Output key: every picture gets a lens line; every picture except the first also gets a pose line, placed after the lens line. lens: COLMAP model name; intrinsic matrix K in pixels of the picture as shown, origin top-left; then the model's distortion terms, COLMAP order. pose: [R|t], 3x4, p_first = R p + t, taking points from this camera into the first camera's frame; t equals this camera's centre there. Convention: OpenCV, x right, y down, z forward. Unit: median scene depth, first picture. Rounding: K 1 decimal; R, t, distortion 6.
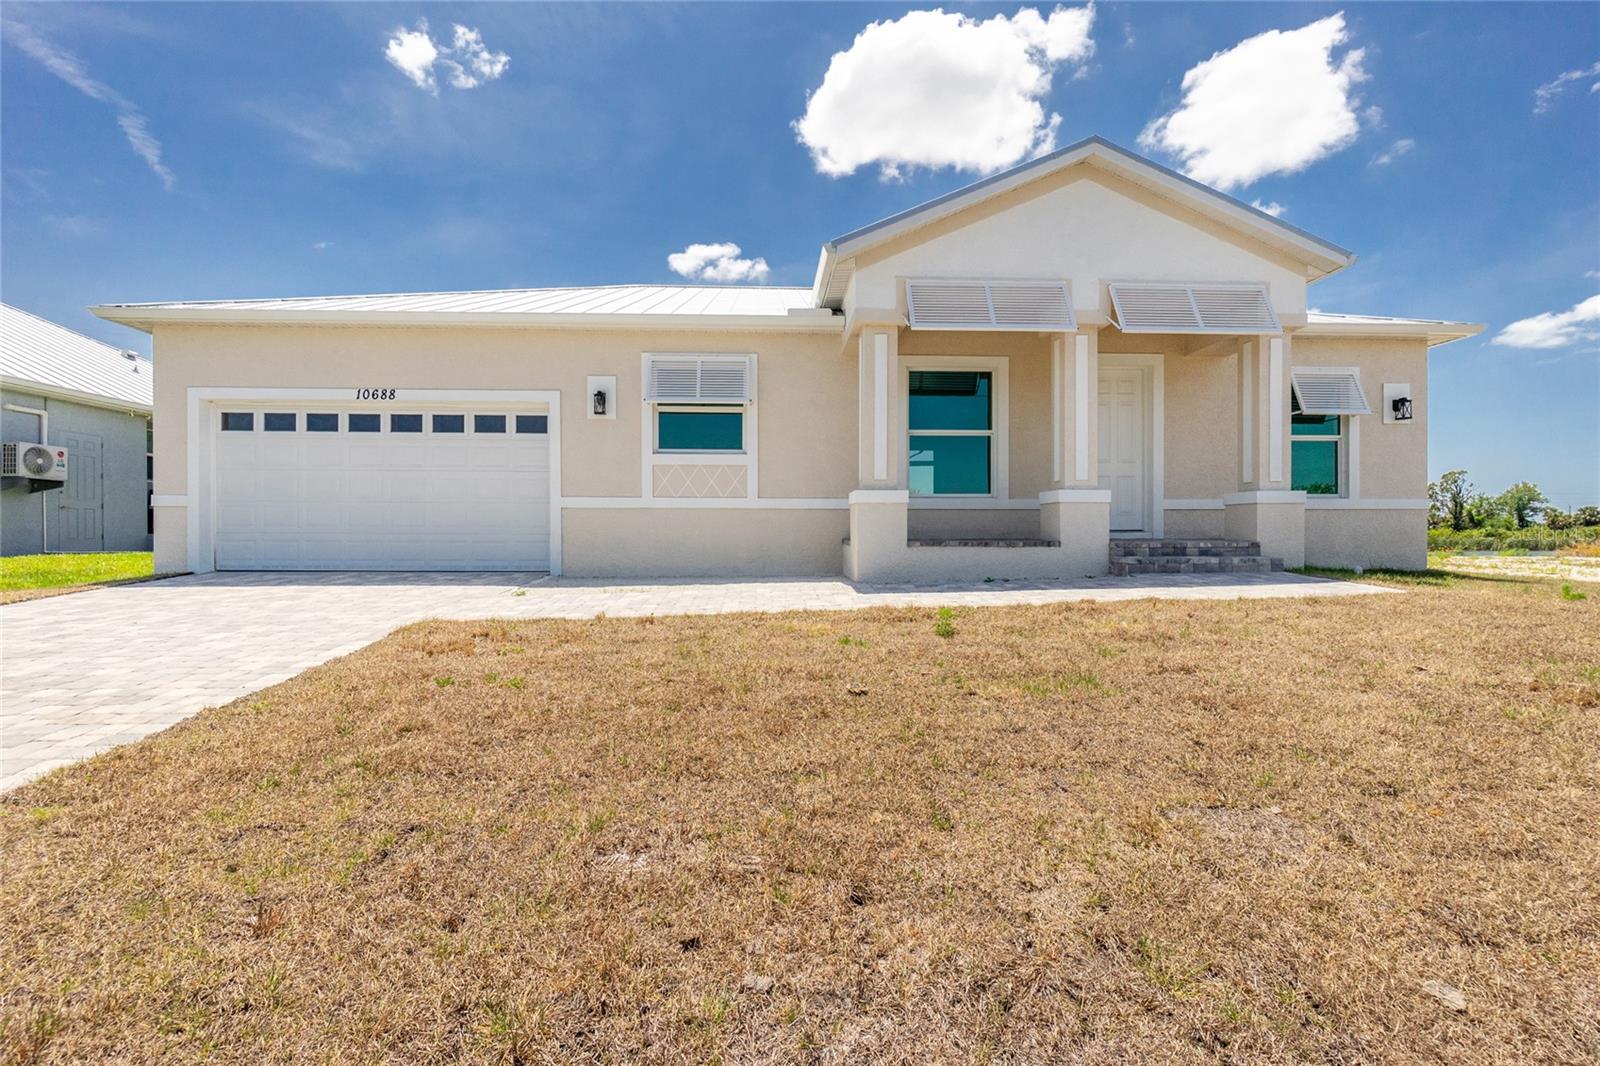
lens RADIAL K [[735.8, 0, 791.4], [0, 735.8, 536.6], [0, 0, 1]] dist [0.036137, 0.000555]
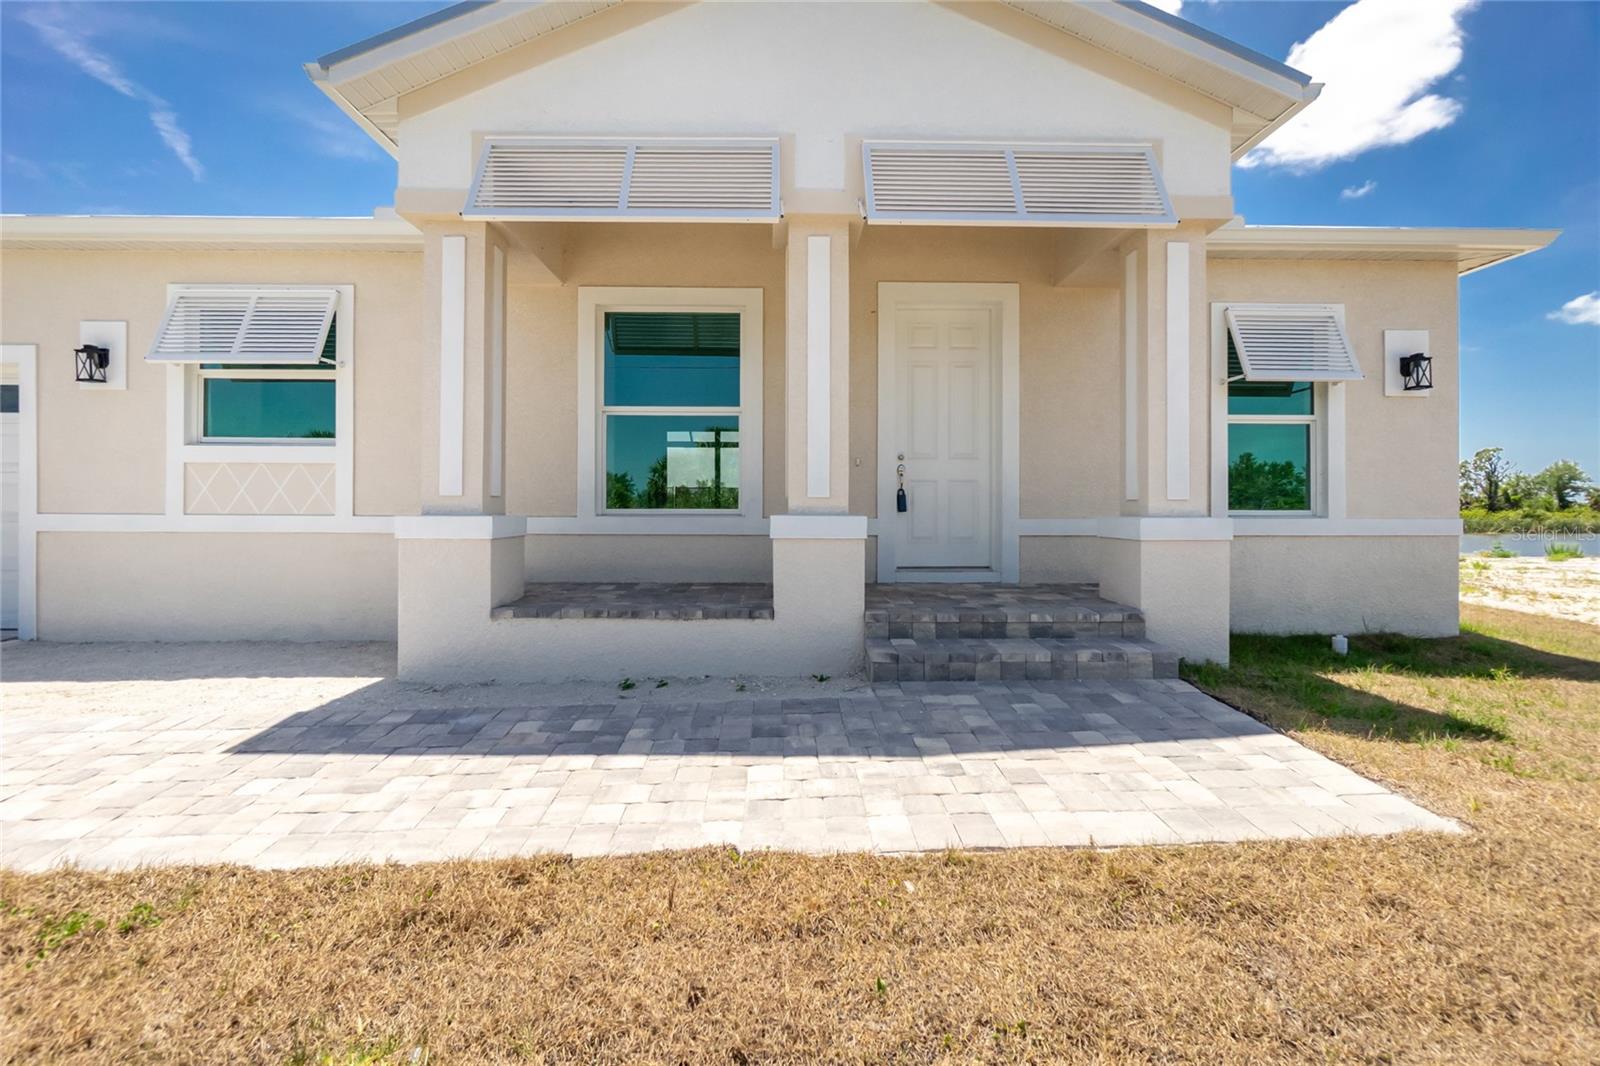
lens RADIAL K [[694.7, 0, 798.9], [0, 694.7, 502.3], [0, 0, 1]] dist [0.015309, -0.000082]
pose [[0.998569, 0.003524, -0.053370, 0.341934], [-0.003786, 0.999981, -0.004803, -0.059271], [0.053352, 0.004998, 0.998563, 0.405679]]
